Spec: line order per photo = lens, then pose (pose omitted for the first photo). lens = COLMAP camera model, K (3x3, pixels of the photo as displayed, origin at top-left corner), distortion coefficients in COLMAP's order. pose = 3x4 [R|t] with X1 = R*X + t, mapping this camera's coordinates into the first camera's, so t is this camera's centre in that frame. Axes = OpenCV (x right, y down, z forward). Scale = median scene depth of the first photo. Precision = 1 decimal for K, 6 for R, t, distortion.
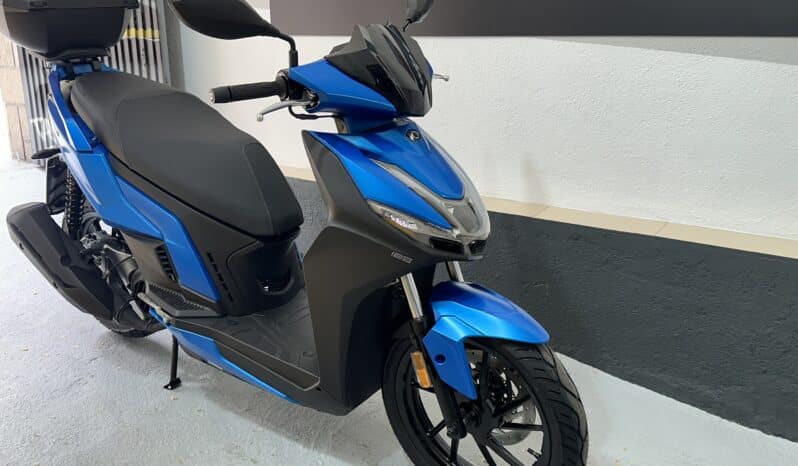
lens RADIAL K [[711.3, 0, 399.3], [0, 711.3, 226.2], [0, 0, 1]] dist [0.044139, -0.059310]
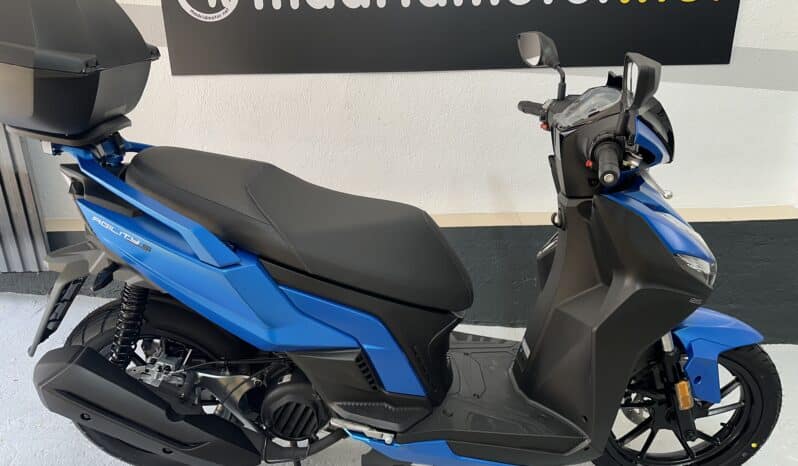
lens RADIAL K [[567.9, 0, 409.5], [0, 567.9, 219.3], [0, 0, 1]] dist [0.032078, -0.041354]
pose [[0.814922, -0.190253, 0.547454, -0.604441], [0.173599, 0.981344, 0.082627, -0.167289], [-0.552960, 0.027703, 0.832747, 0.414996]]
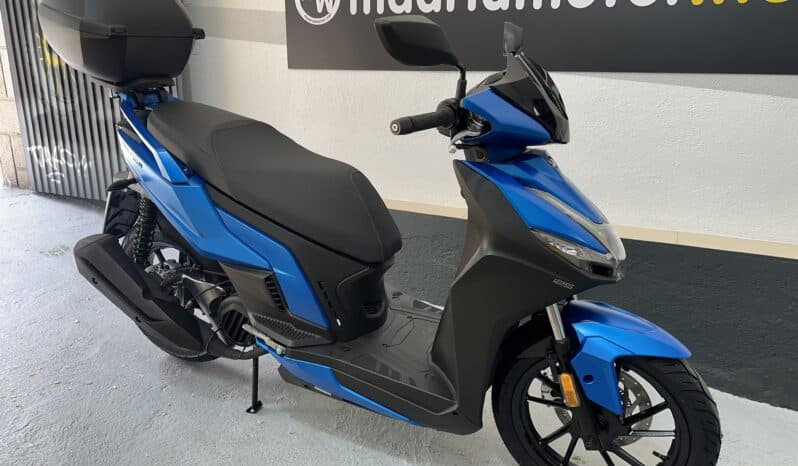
lens RADIAL K [[567.9, 0, 397.9], [0, 567.9, 226.3], [0, 0, 1]] dist [0.032078, -0.041354]
pose [[0.983535, -0.033801, 0.177526, -0.291263], [0.034154, 0.999416, 0.001069, -0.036763], [-0.177459, 0.005012, 0.984115, 0.186689]]
